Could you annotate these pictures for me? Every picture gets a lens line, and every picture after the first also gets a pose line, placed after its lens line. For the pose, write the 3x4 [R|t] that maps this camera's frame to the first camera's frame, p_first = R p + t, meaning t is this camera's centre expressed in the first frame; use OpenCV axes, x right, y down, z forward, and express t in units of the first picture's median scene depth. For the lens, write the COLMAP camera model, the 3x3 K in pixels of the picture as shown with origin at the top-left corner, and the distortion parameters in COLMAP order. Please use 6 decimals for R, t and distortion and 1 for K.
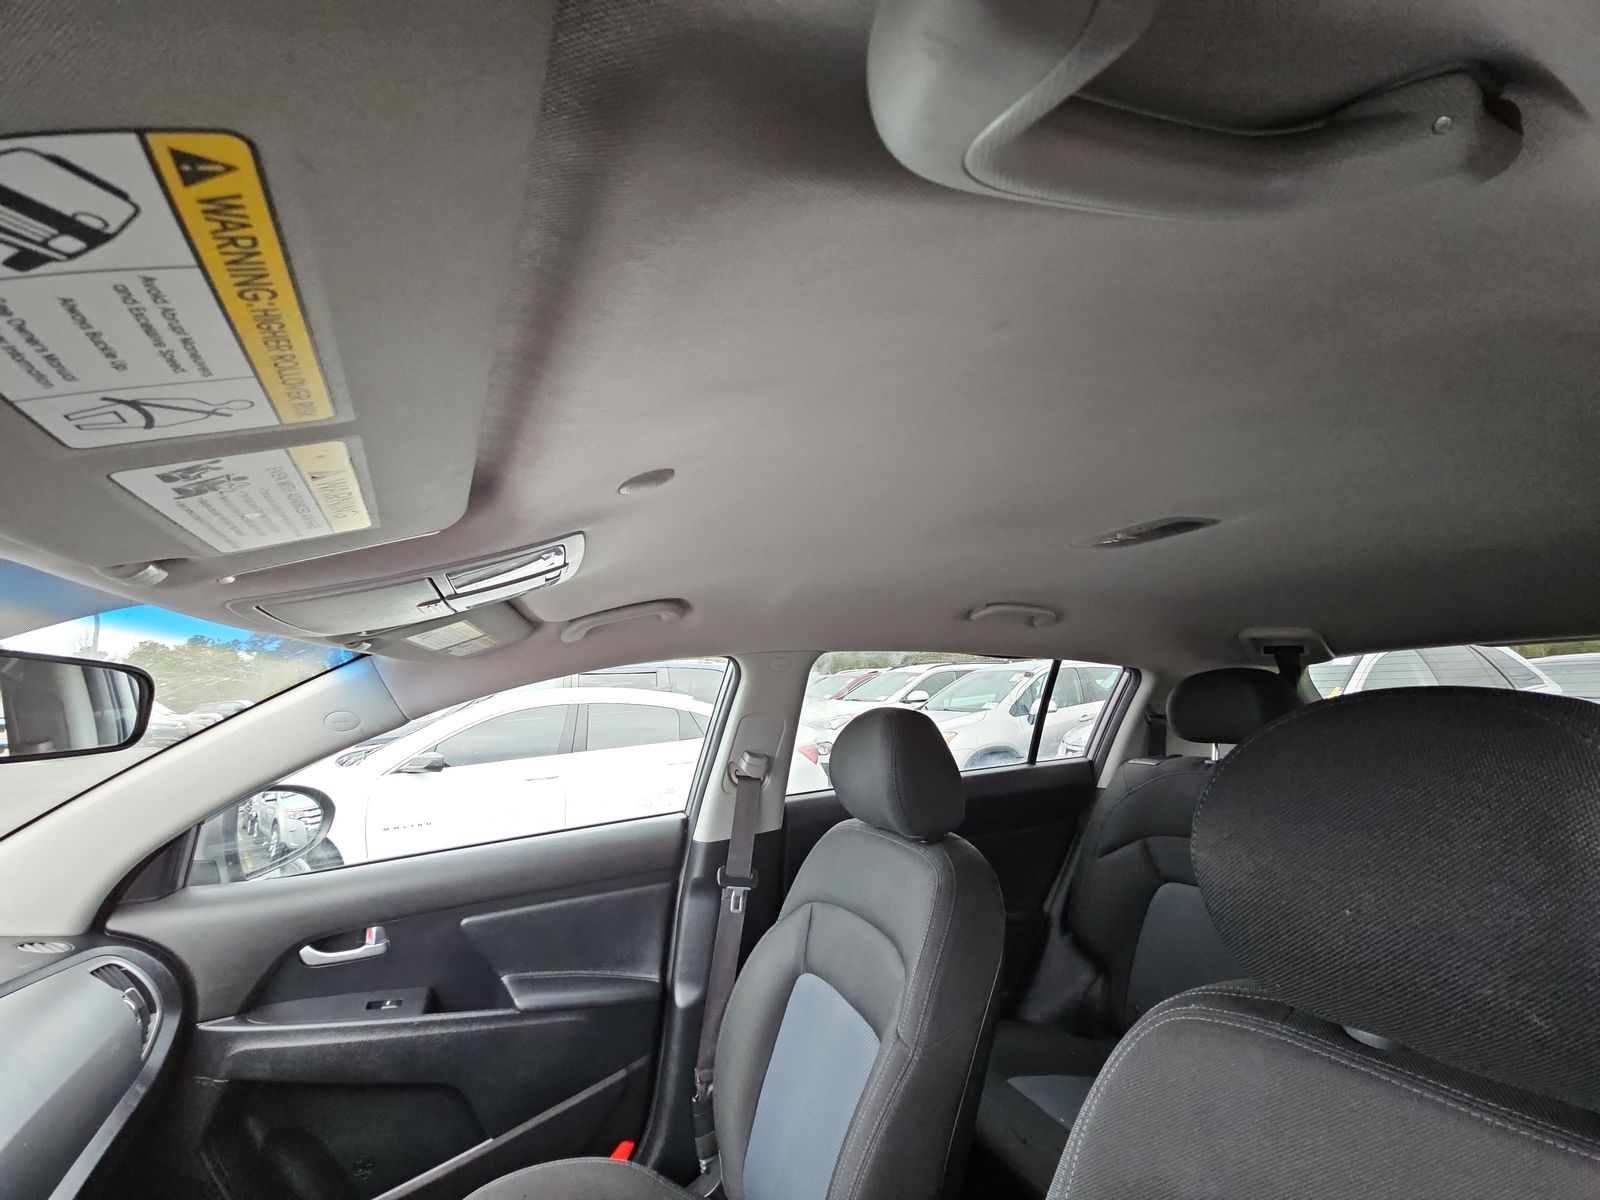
lens RADIAL K [[640.8, 0, 800.4], [0, 640.8, 609.4], [0, 0, 1]] dist [0.014841, -0.012402]
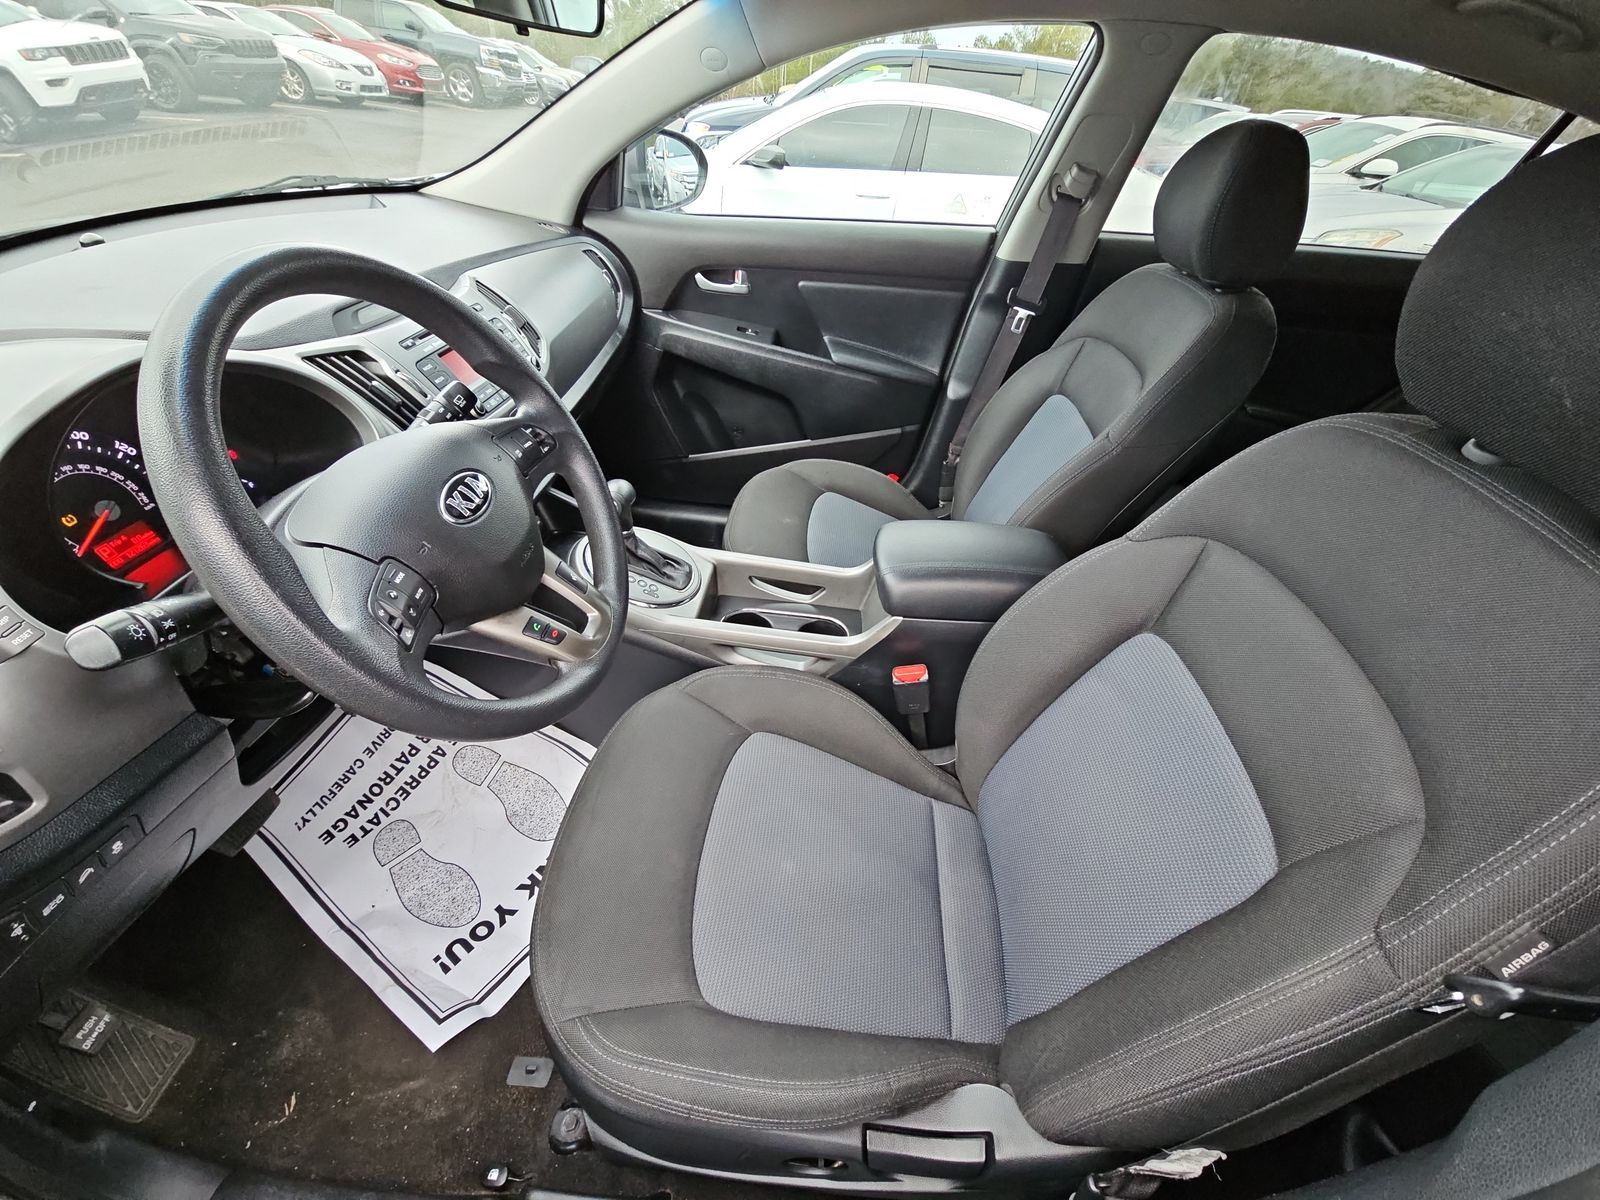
lens RADIAL K [[645.5, 0, 803.4], [0, 645.5, 608.5], [0, 0, 1]] dist [0.019666, -0.017283]
pose [[0.881464, 0.366190, -0.298206, 0.089163], [-0.050444, 0.700850, 0.711522, 0.027413], [0.469550, -0.612138, 0.636246, -0.185640]]
